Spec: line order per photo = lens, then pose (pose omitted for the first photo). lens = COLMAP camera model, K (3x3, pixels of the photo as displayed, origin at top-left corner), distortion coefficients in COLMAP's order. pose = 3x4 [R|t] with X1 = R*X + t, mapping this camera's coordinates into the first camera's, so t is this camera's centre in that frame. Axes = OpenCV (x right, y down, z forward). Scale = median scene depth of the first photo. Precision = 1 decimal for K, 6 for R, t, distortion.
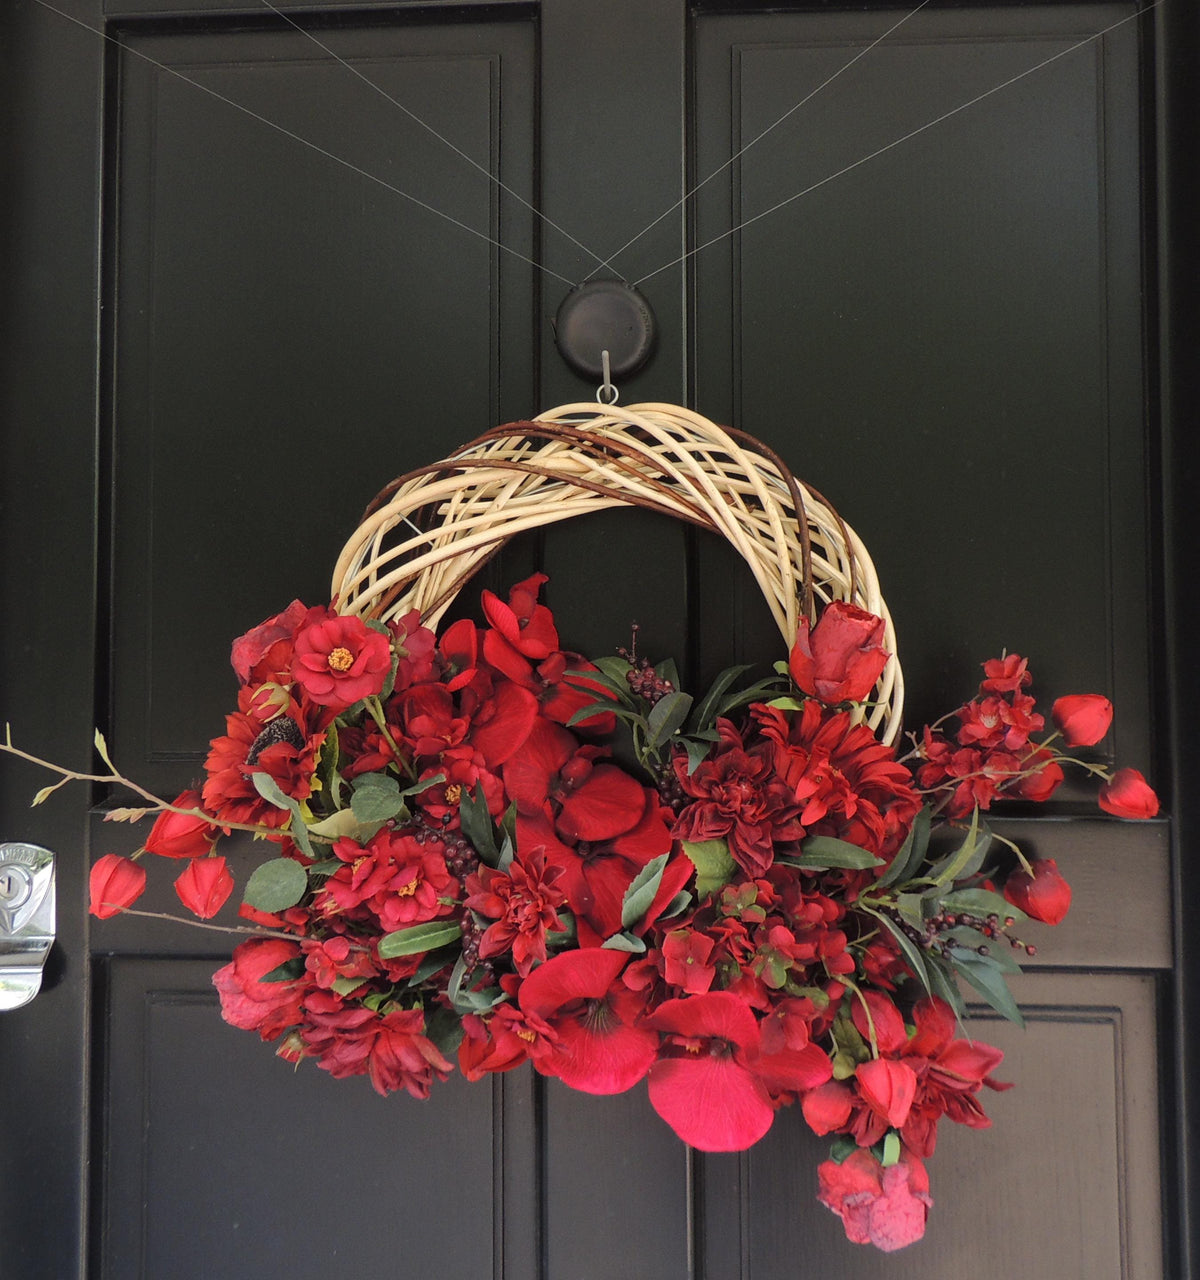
lens RADIAL K [[1521.6, 0, 582.0], [0, 1521.6, 553.0], [0, 0, 1]] dist [0.011228, 0.071748]
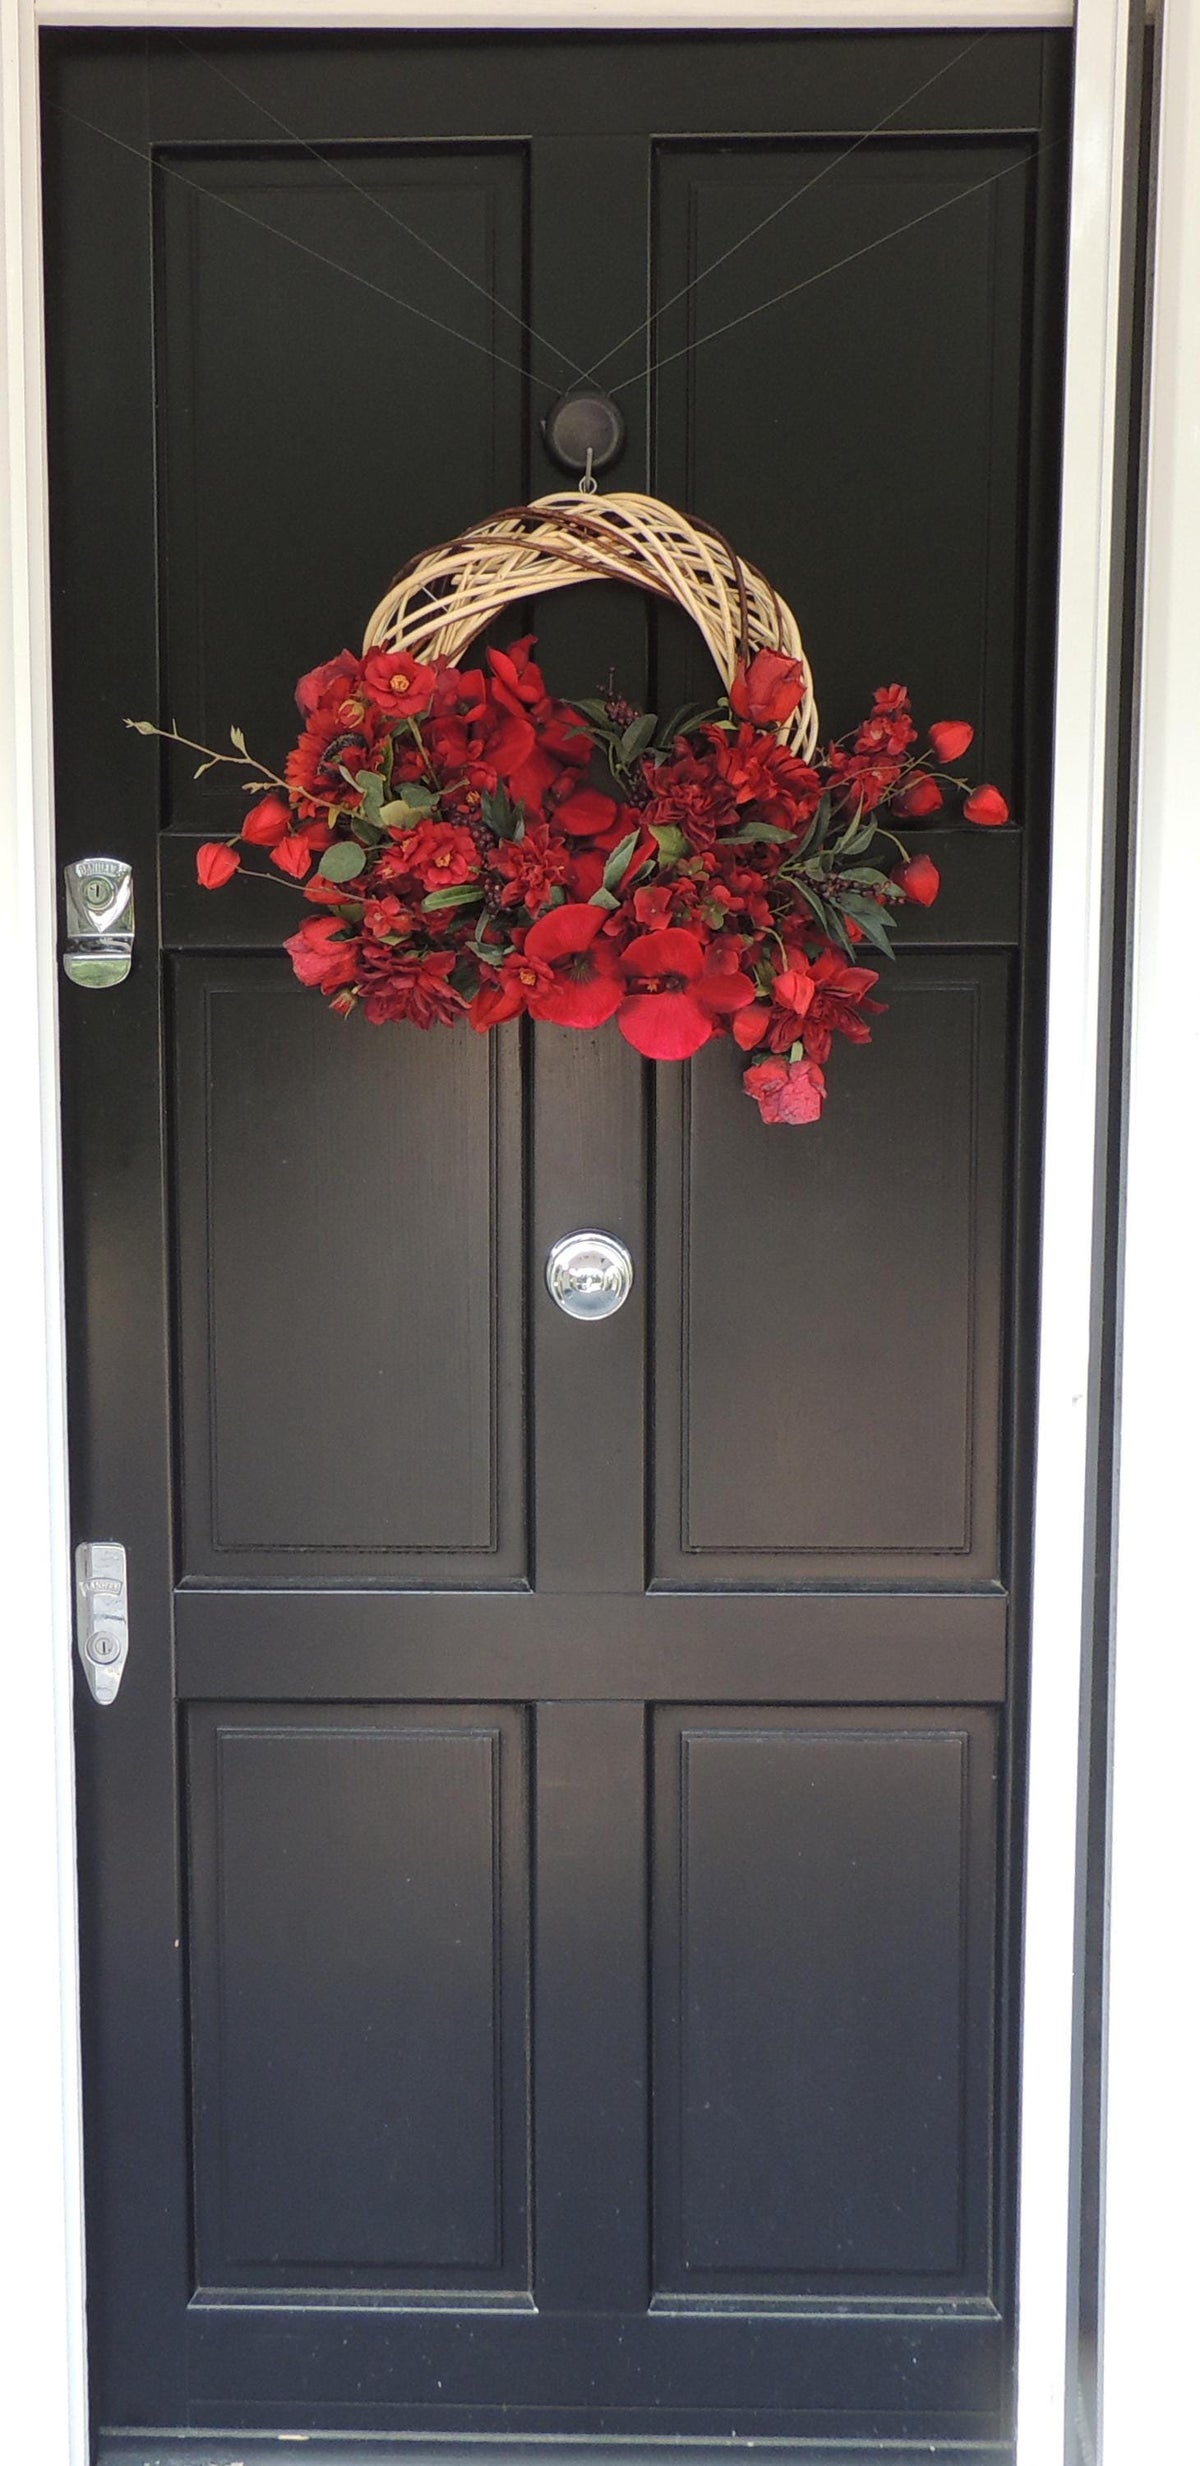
lens RADIAL K [[2574.8, 0, 469.7], [0, 2574.8, 1228.4], [0, 0, 1]] dist [-0.009446, 0.307488]
pose [[0.999129, -0.002250, 0.041671, -0.184025], [-0.003776, 0.989577, 0.143956, 0.210813], [-0.041561, -0.143988, 0.988706, -1.270128]]
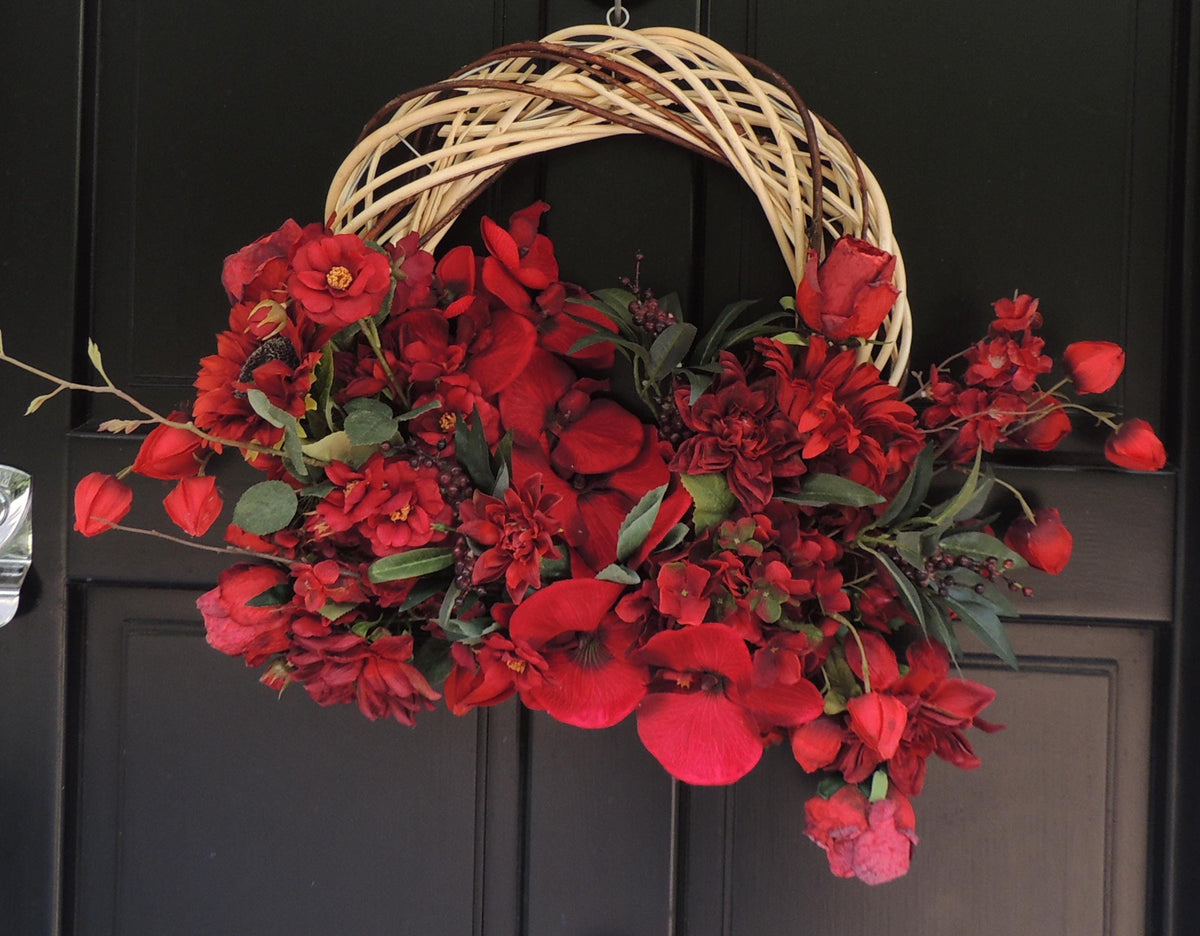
lens RADIAL K [[1695.6, 0, 581.5], [0, 1695.6, 311.2], [0, 0, 1]] dist [0.000174, 0.102405]
pose [[0.999447, 0.030860, 0.012371, -0.014902], [-0.031473, 0.998109, 0.052798, 0.027950], [-0.010718, -0.053158, 0.998529, -0.086221]]
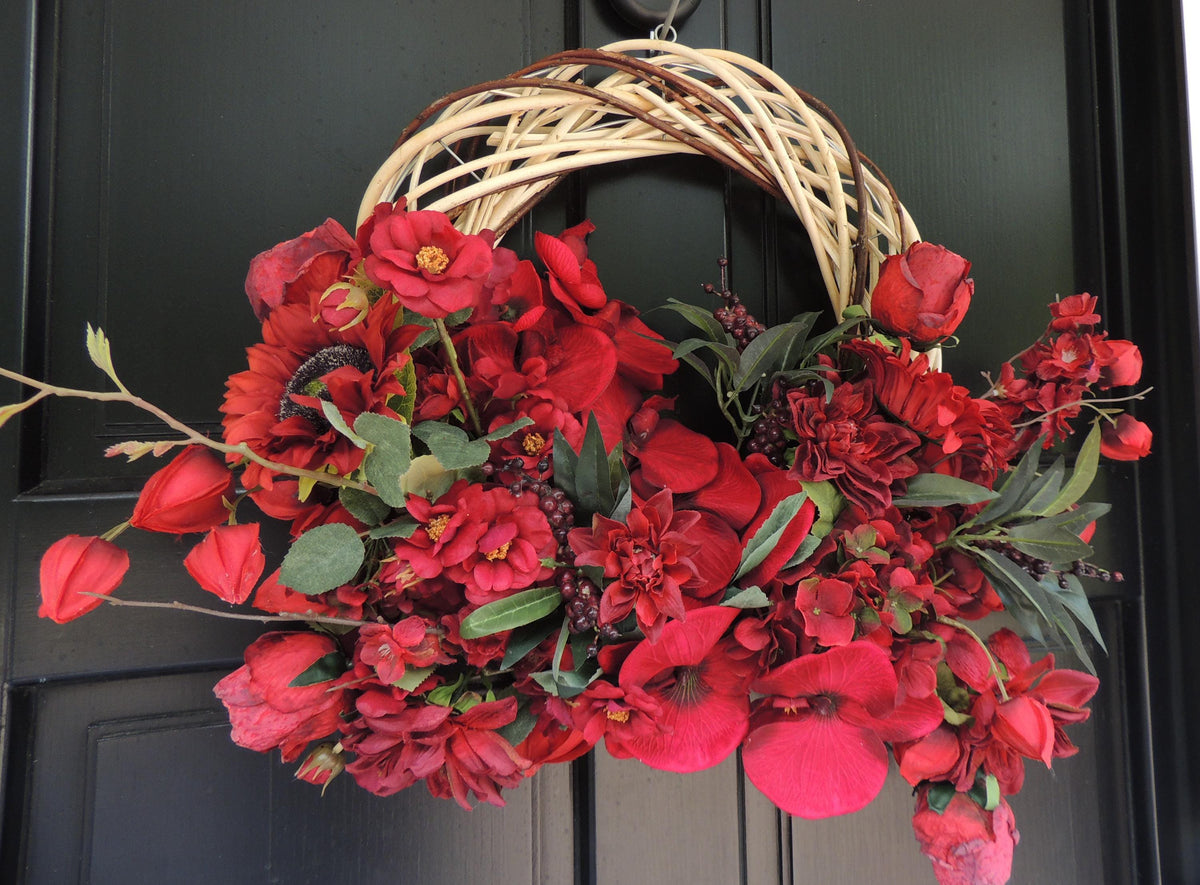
lens RADIAL K [[977.3, 0, 667.1], [0, 977.3, 370.0], [0, 0, 1]] dist [0.030246, 0.006516]
pose [[0.938510, 0.010112, 0.345103, -0.209942], [-0.000292, 0.999594, -0.028496, 0.135680], [-0.345251, 0.026643, 0.938132, 0.462408]]
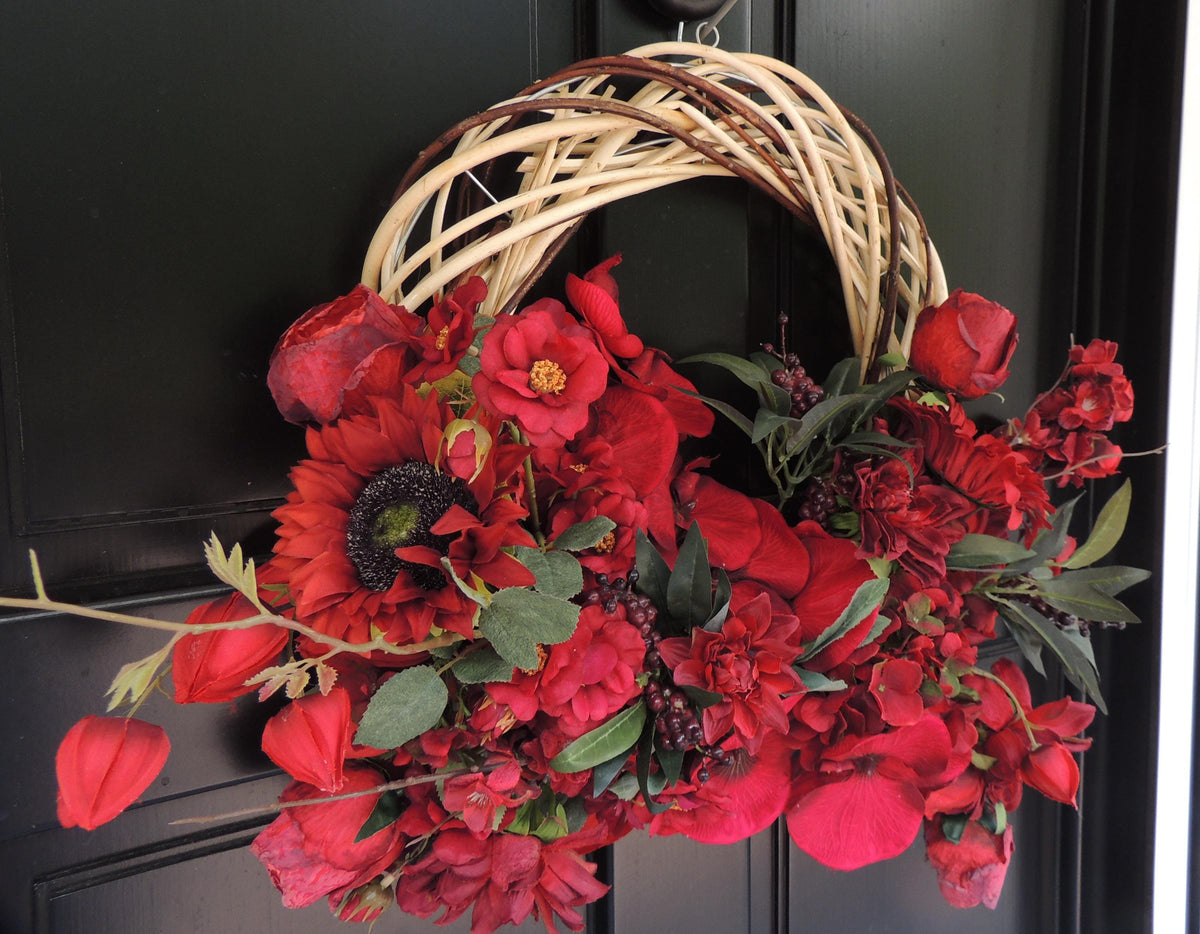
lens RADIAL K [[1057.4, 0, 704.4], [0, 1057.4, 404.8], [0, 0, 1]] dist [0.036344, 0.013790]
pose [[0.812729, -0.062367, 0.579295, -0.358544], [-0.023455, 0.989946, 0.139485, 0.014660], [-0.582170, -0.126951, 0.803095, 0.557499]]
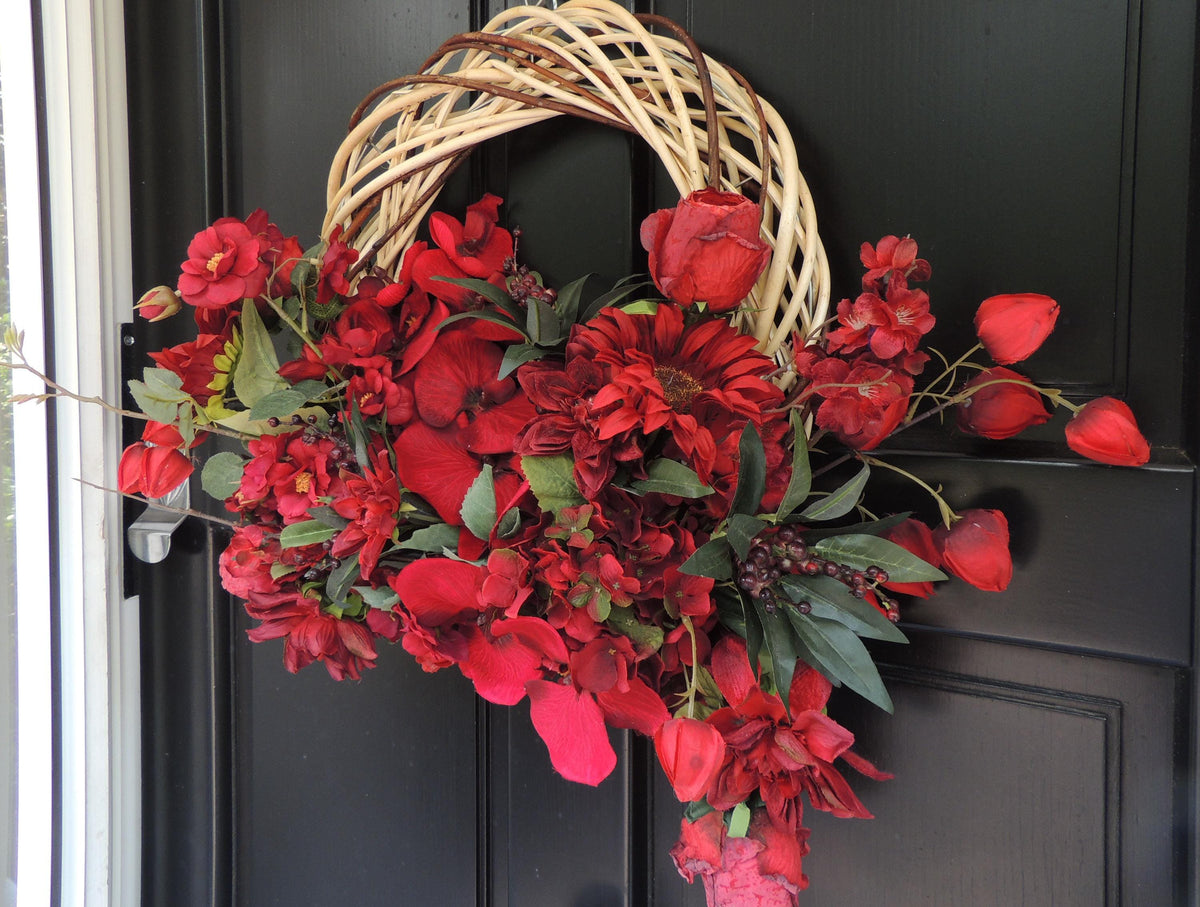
lens RADIAL K [[993.2, 0, 598.3], [0, 993.2, 398.9], [0, 0, 1]] dist [0.031142, 0.001650]
pose [[0.900473, 0.029305, -0.433923, 0.361214], [0.011242, 0.995826, 0.090582, 0.098982], [0.434766, -0.086445, 0.896385, 0.470693]]
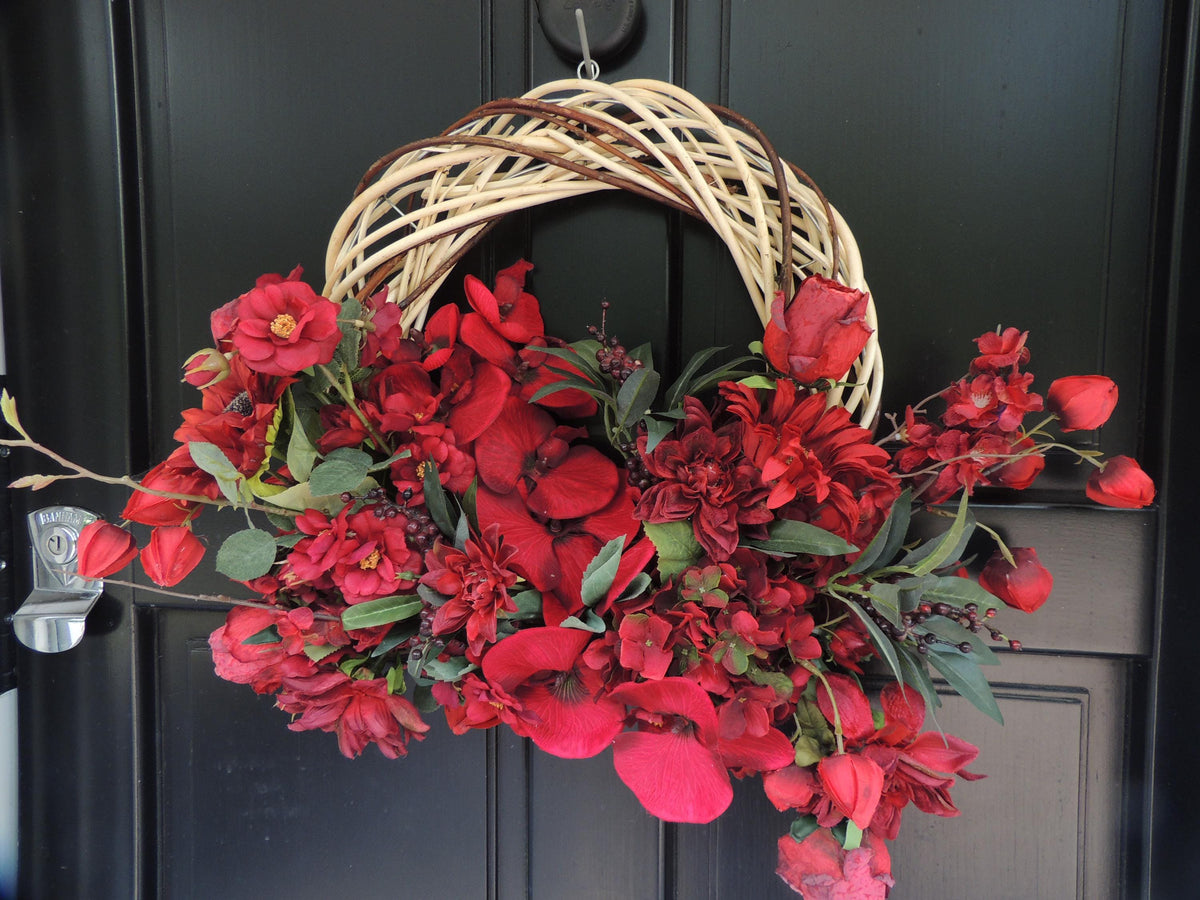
lens RADIAL K [[893.1, 0, 600.0], [0, 893.1, 450.0], [0, 0, 1]] dist [0.036926, 0.002427]
pose [[0.996840, 0.015958, -0.077816, 0.079642], [-0.006613, 0.992884, 0.118899, 0.075307], [0.079160, -0.118009, 0.989852, 0.433078]]
